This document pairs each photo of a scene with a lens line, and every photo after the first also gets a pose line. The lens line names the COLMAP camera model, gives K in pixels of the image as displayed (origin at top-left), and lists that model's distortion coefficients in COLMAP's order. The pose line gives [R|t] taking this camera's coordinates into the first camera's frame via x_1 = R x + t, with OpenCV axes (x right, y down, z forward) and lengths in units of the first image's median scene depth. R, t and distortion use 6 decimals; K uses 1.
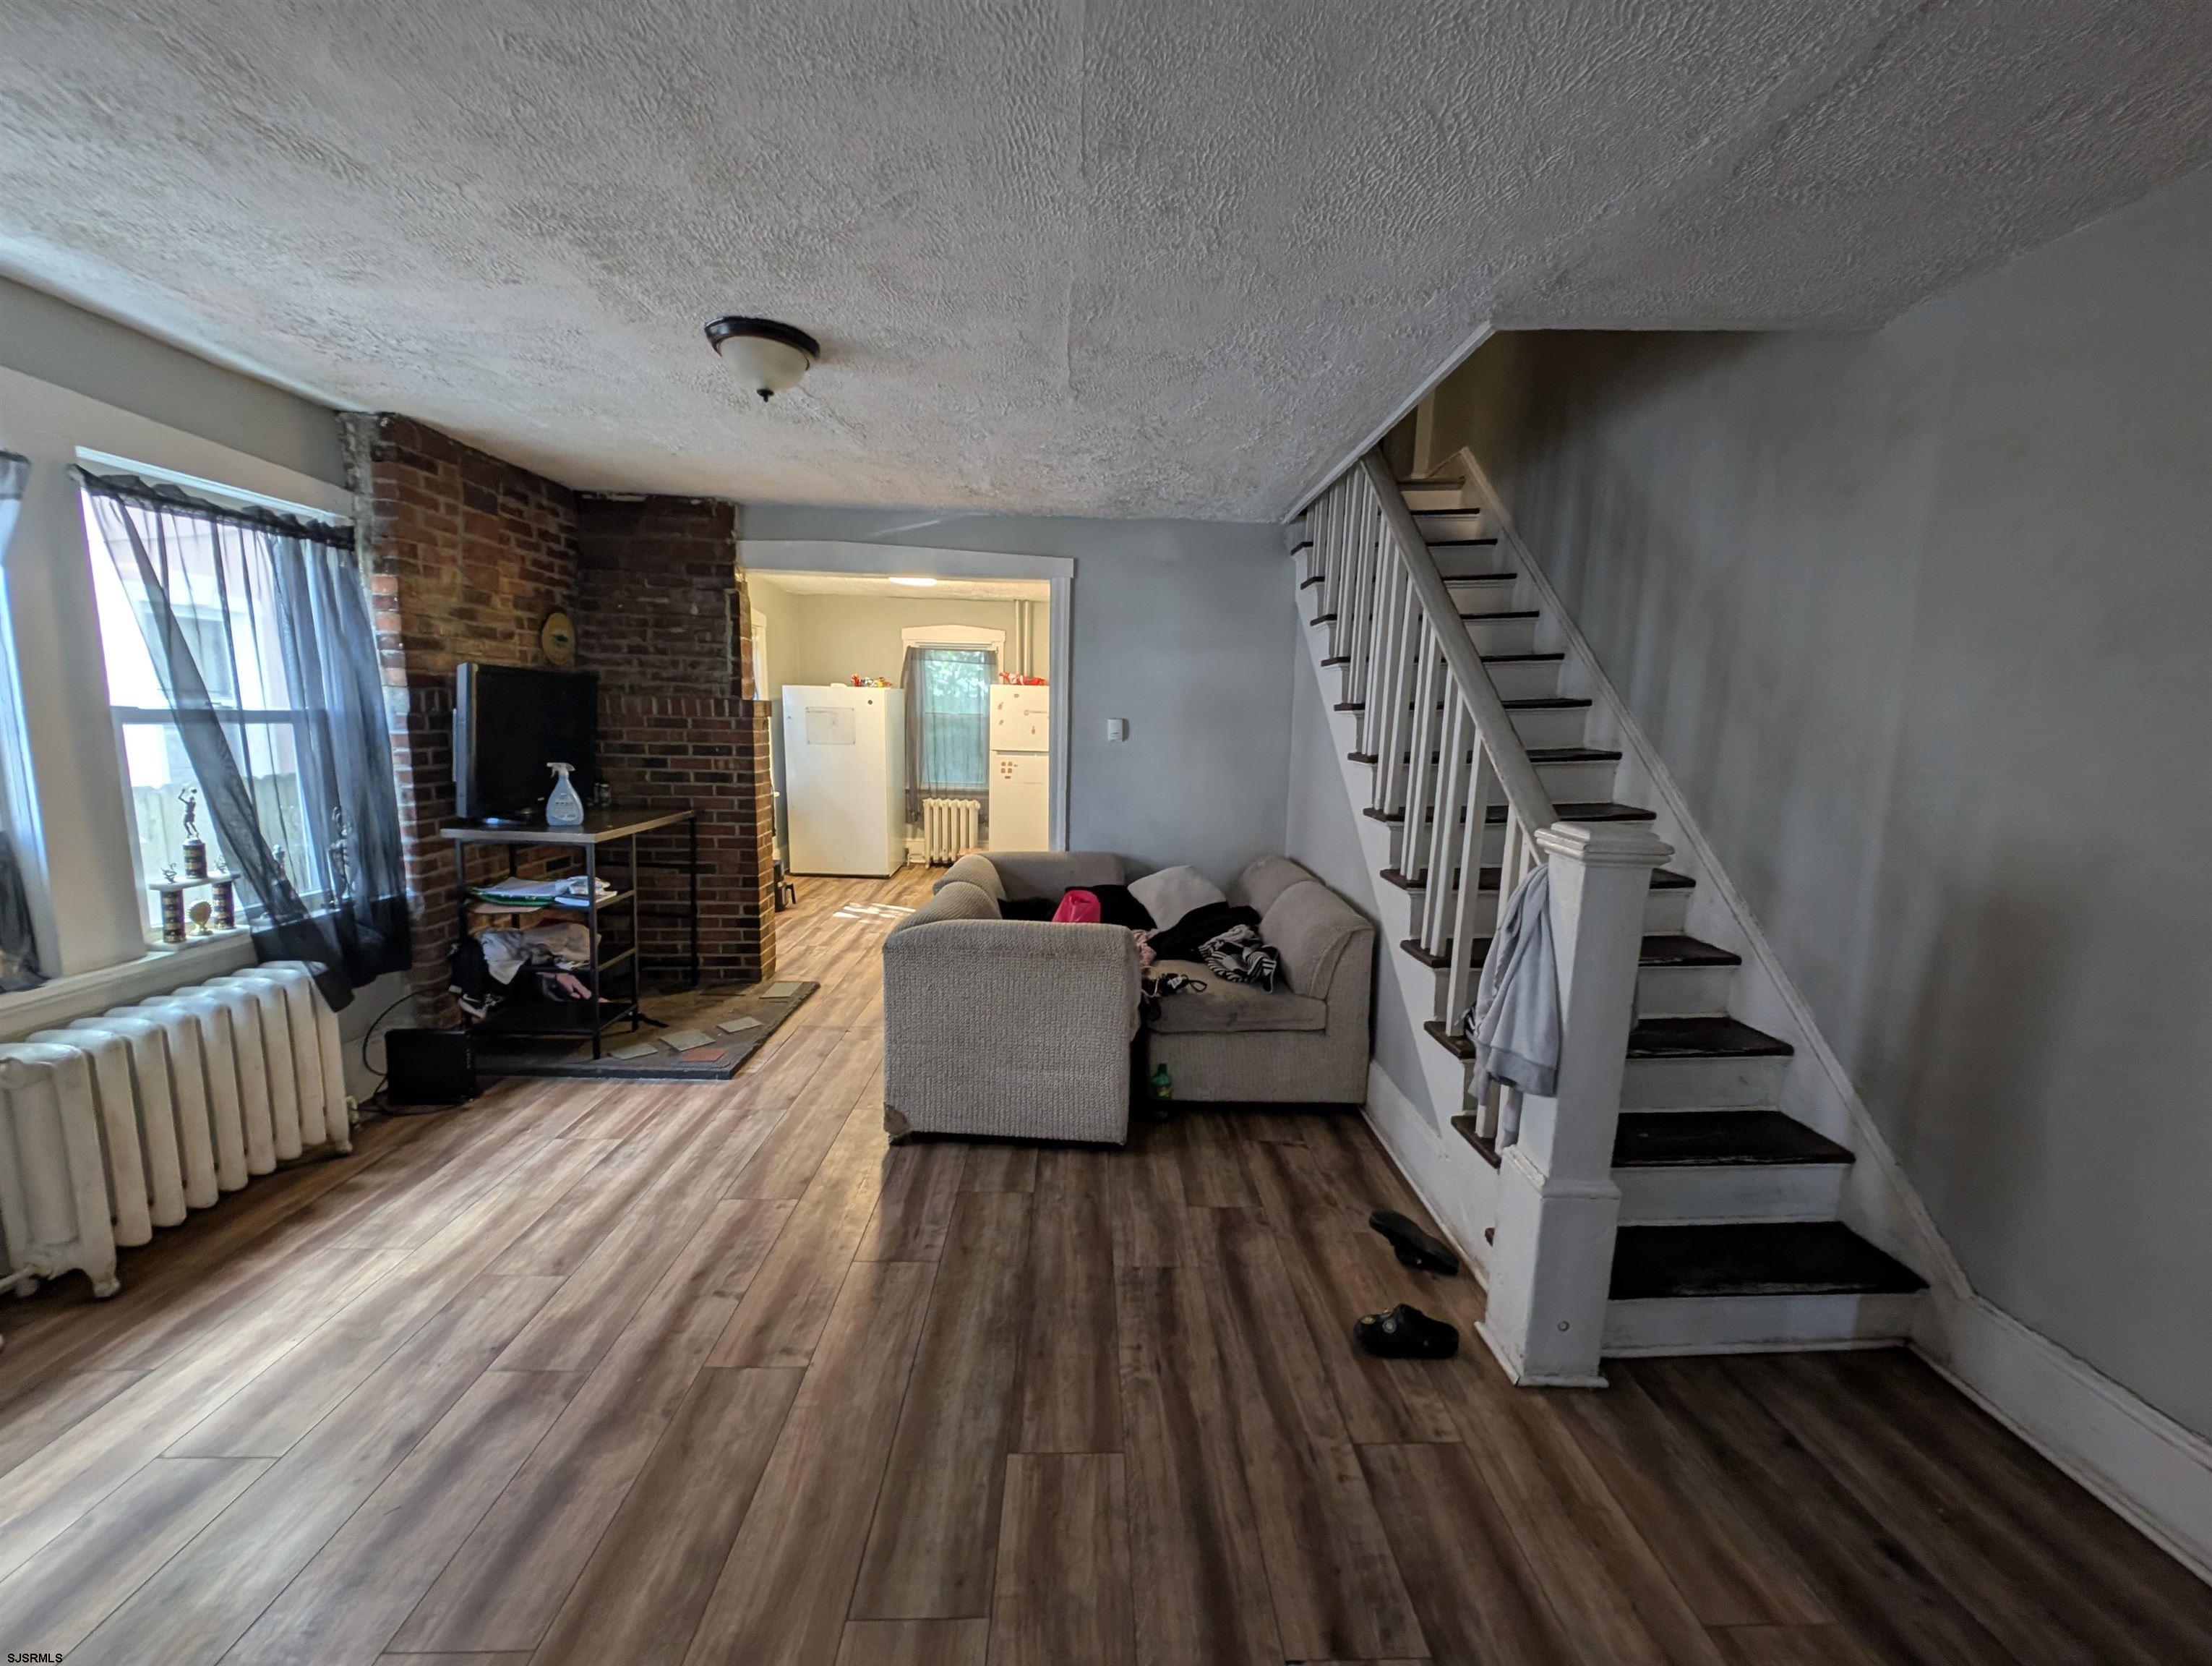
lens RADIAL K [[837.4, 0, 1101.4], [0, 837.4, 837.2], [0, 0, 1]] dist [0.000259, -0.000306]
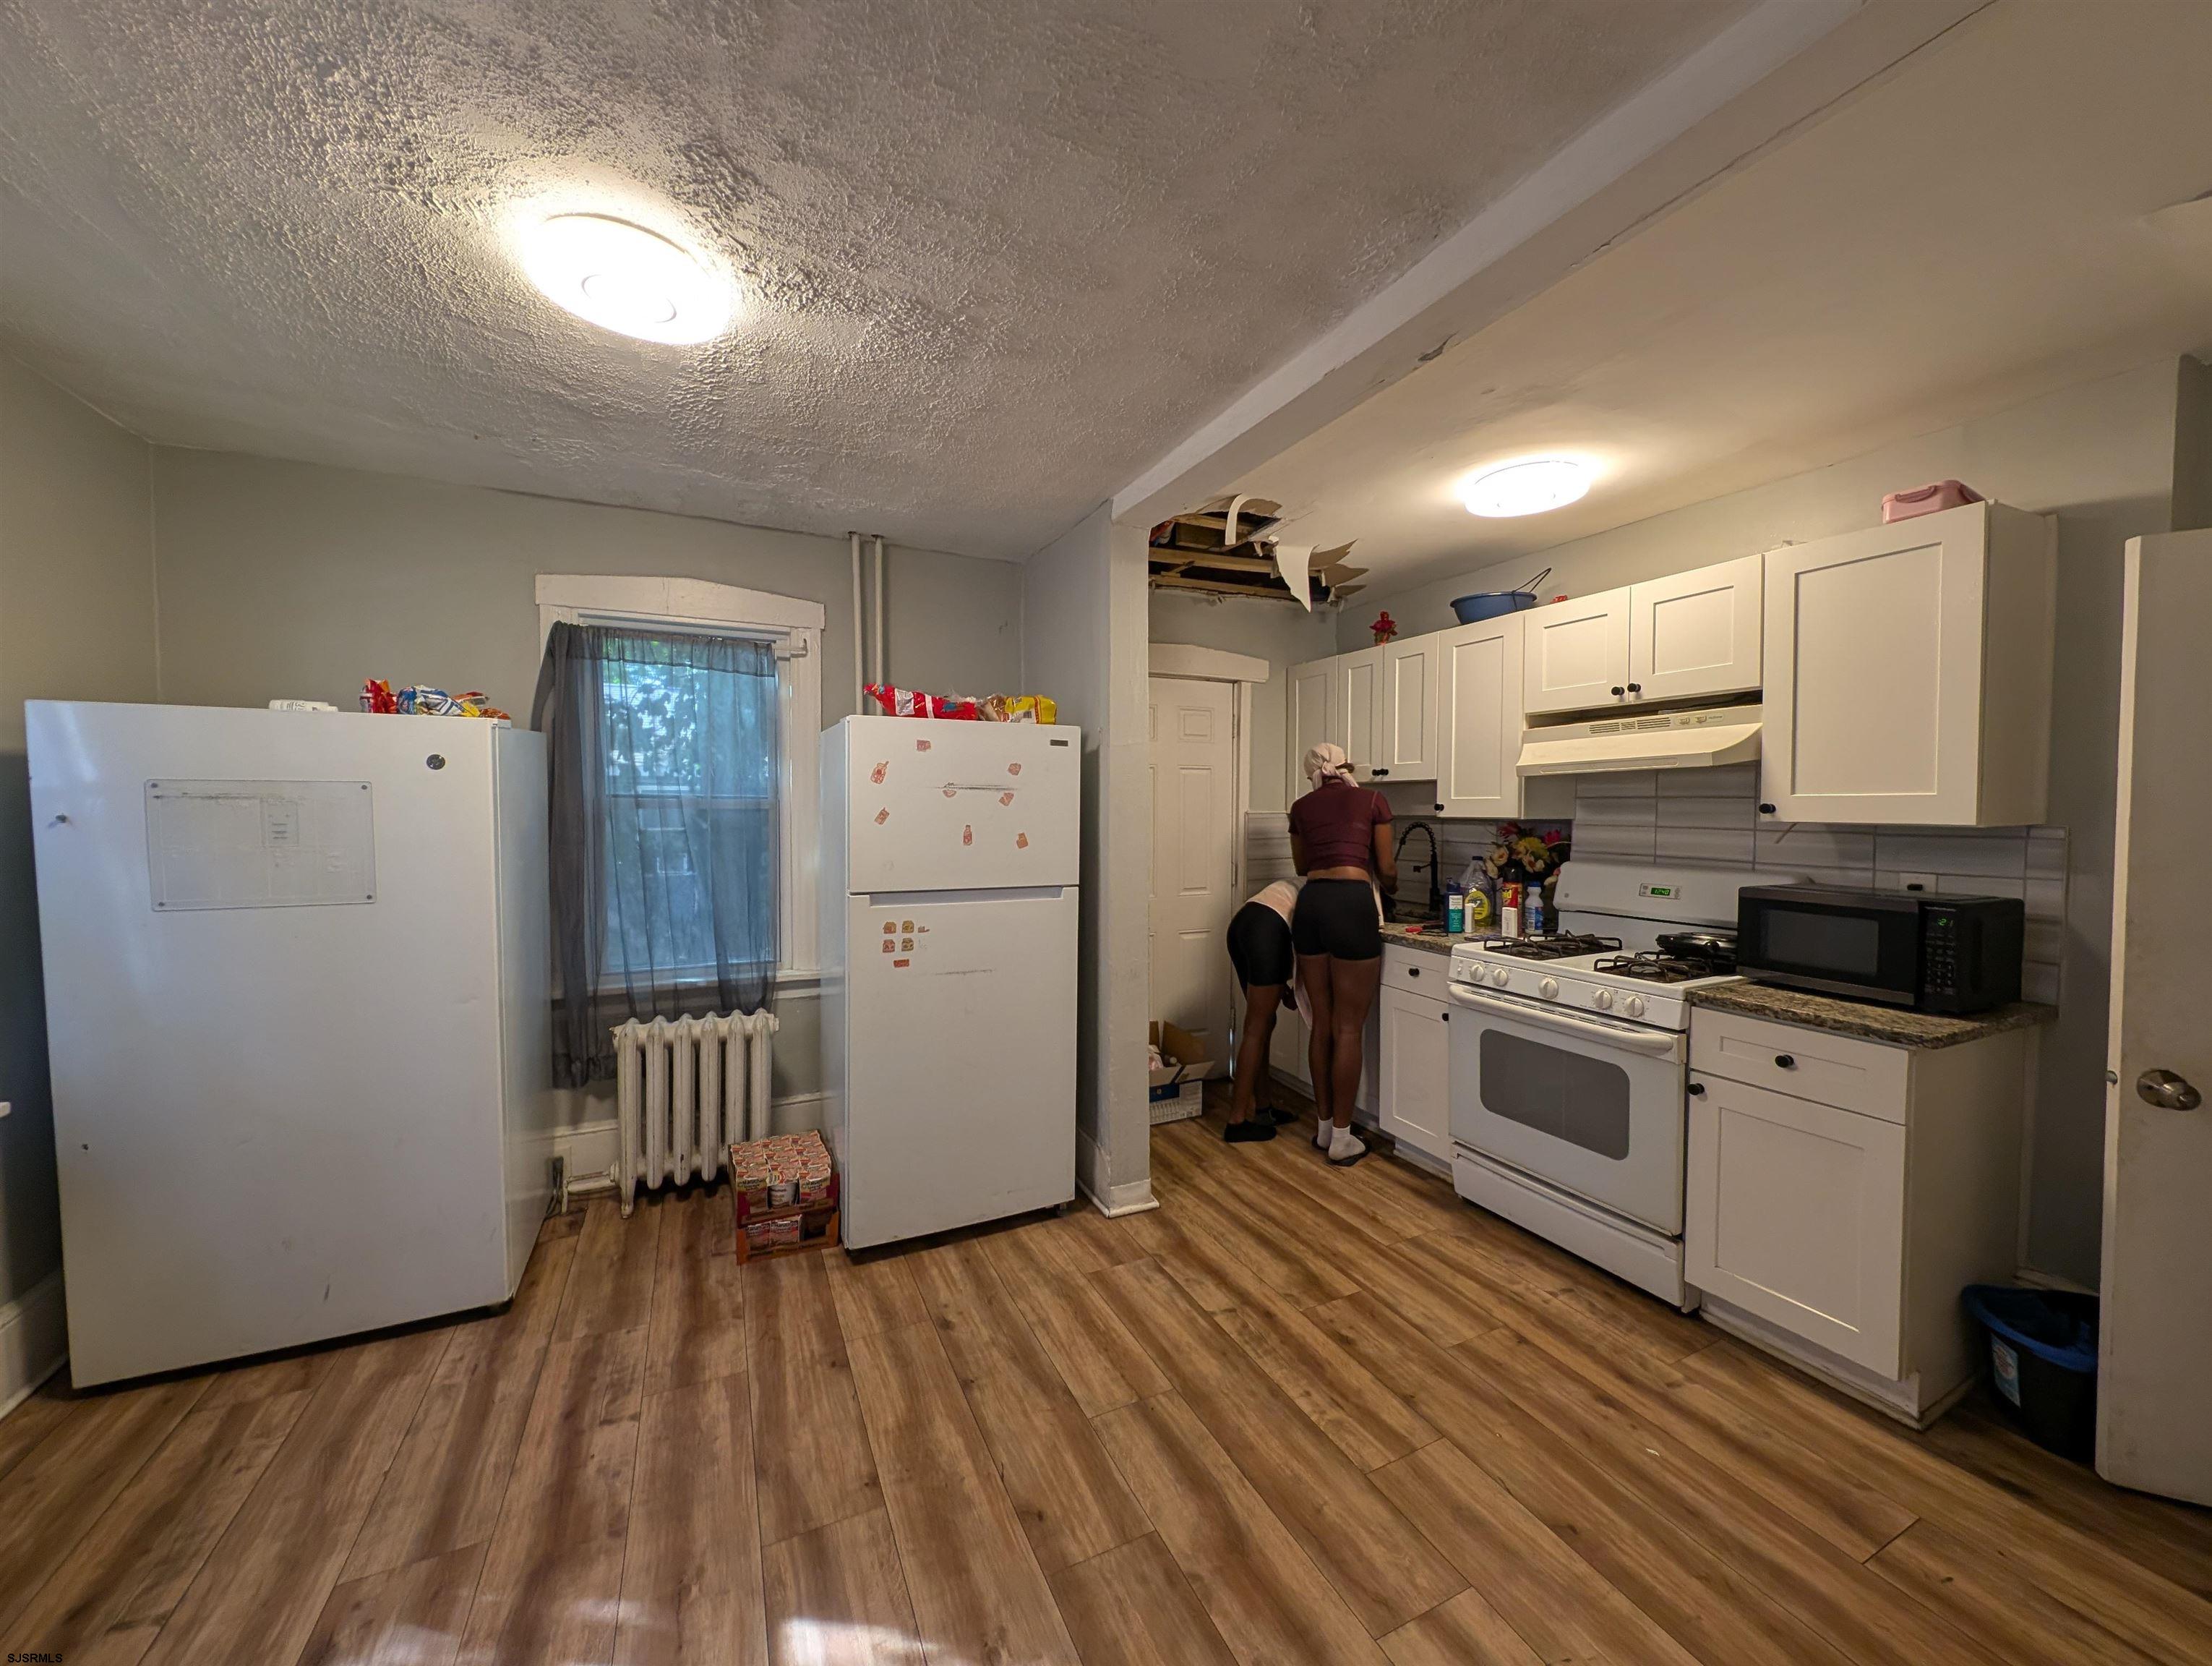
lens RADIAL K [[837.4, 0, 1101.4], [0, 837.4, 837.2], [0, 0, 1]] dist [0.000259, -0.000306]
pose [[0.914089, -0.037854, 0.403743, -0.175288], [0.077119, 0.993691, -0.081435, -0.088658], [-0.398113, 0.105576, 0.911241, 0.616048]]
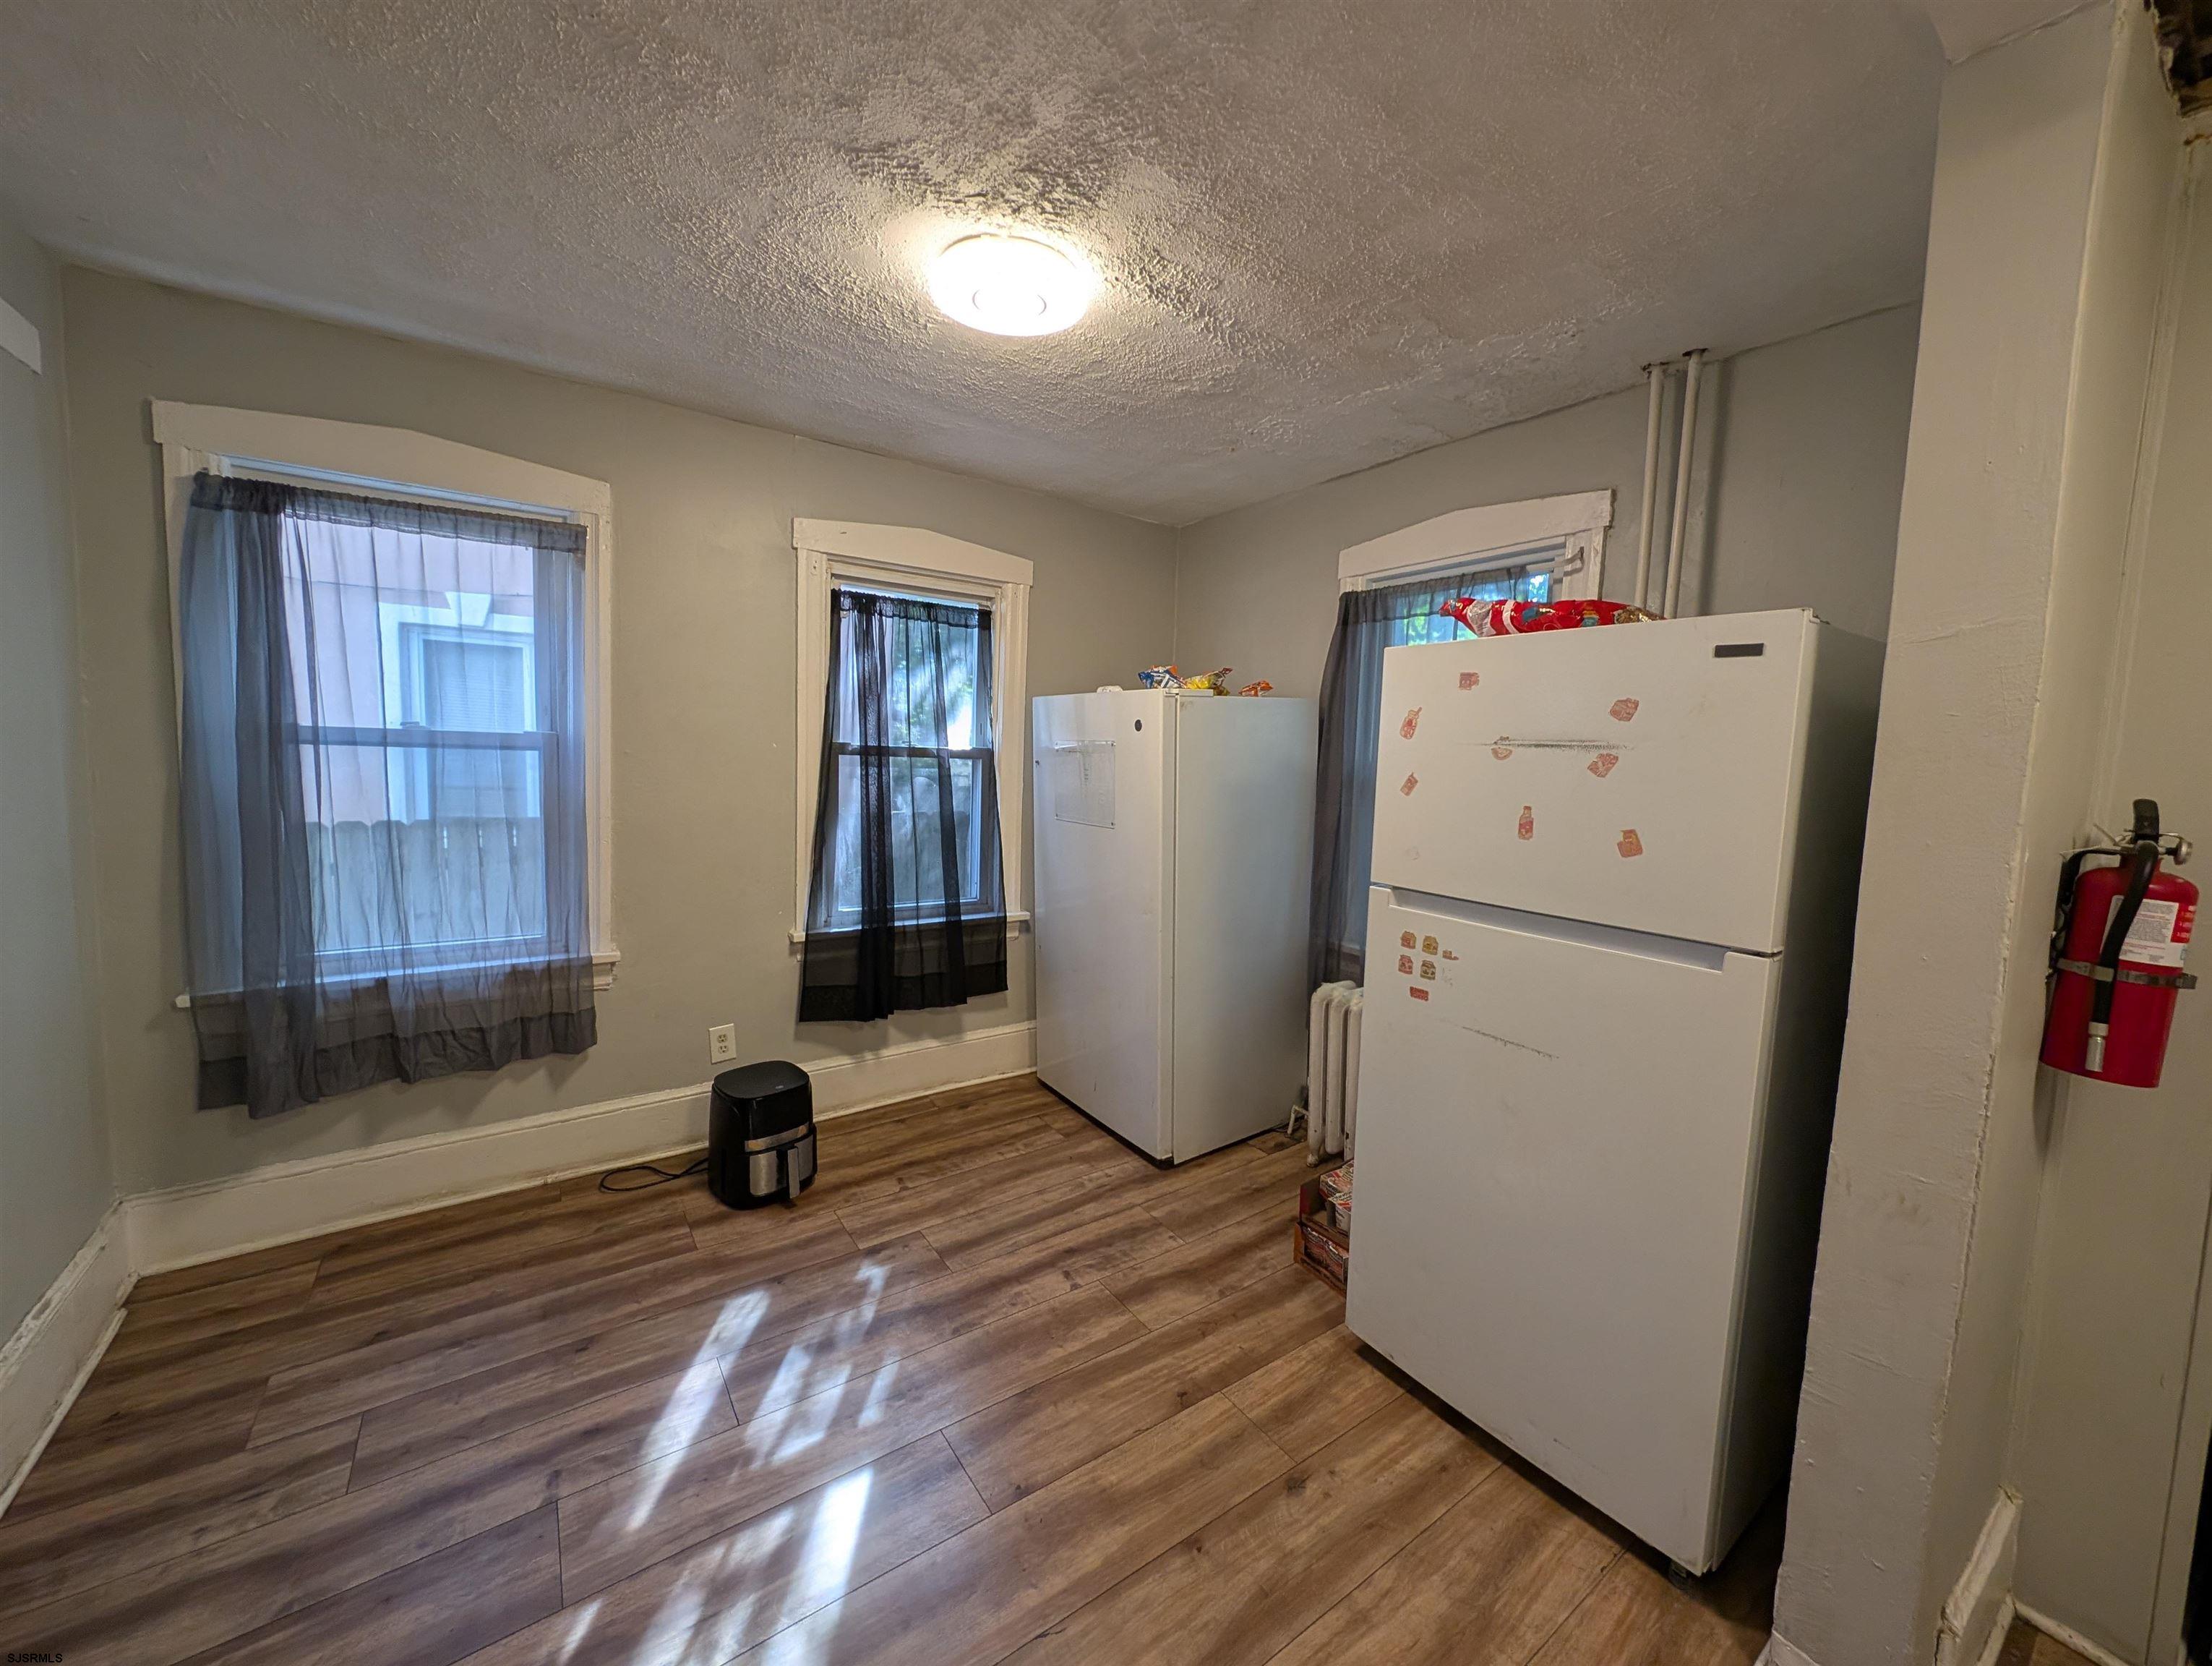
lens RADIAL K [[826.0, 0, 1100.9], [0, 826.0, 830.7], [0, 0, 1]] dist [0.013297, -0.013606]
pose [[0.551263, 0.071917, -0.831226, 0.042024], [-0.137885, 0.990432, -0.005753, -0.105040], [0.822859, 0.117785, 0.555905, 0.758673]]
